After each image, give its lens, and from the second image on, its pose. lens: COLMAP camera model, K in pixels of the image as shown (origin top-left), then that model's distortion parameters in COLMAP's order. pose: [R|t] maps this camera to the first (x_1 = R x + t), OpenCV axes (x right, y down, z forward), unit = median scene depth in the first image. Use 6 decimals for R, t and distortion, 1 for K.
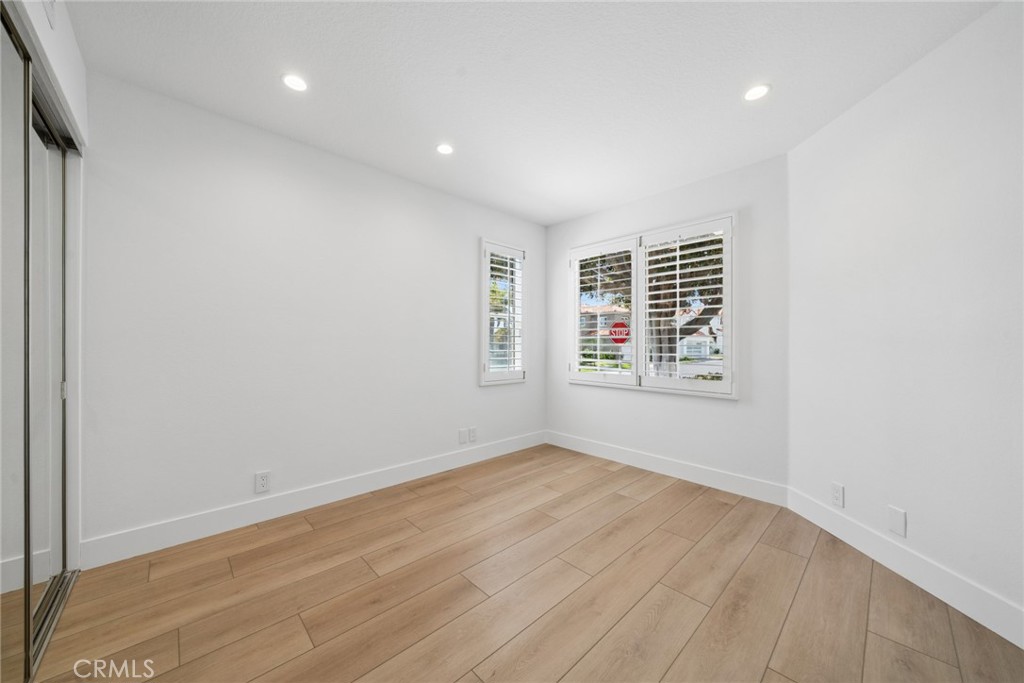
lens RADIAL K [[361.5, 0, 518.2], [0, 361.5, 346.4], [0, 0, 1]] dist [0.000143, -0.000048]
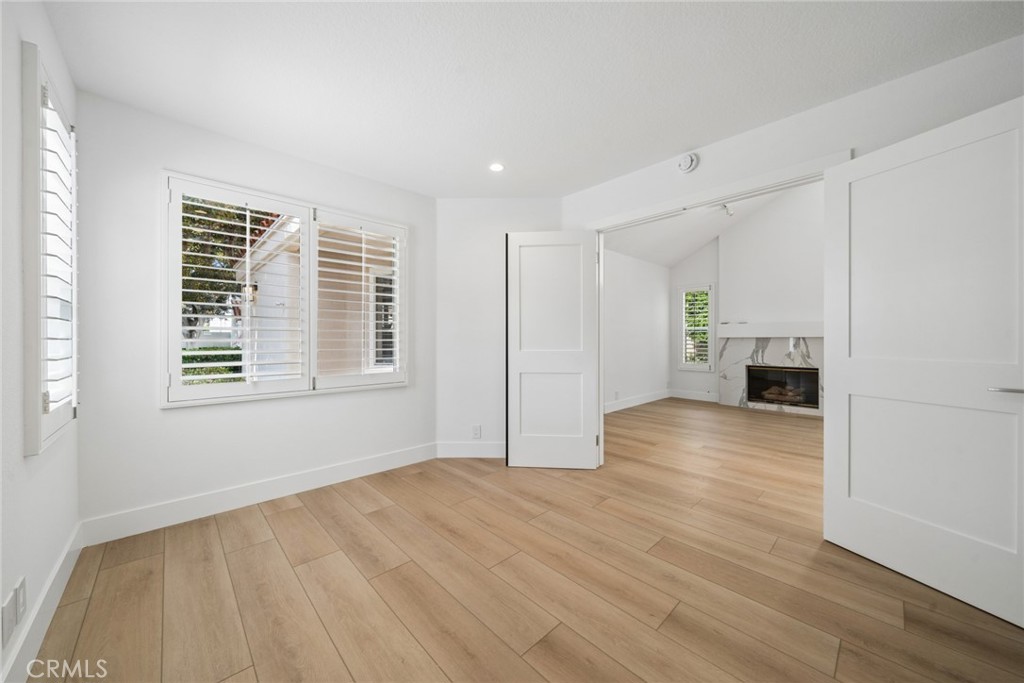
lens RADIAL K [[361.5, 0, 501.2], [0, 361.5, 345.0], [0, 0, 1]] dist [0.000143, -0.000048]
pose [[0.025712, -0.020958, 0.999450, -0.543930], [0.003664, 0.999775, 0.020870, -0.009483], [-0.999663, 0.003125, 0.025783, 0.631354]]
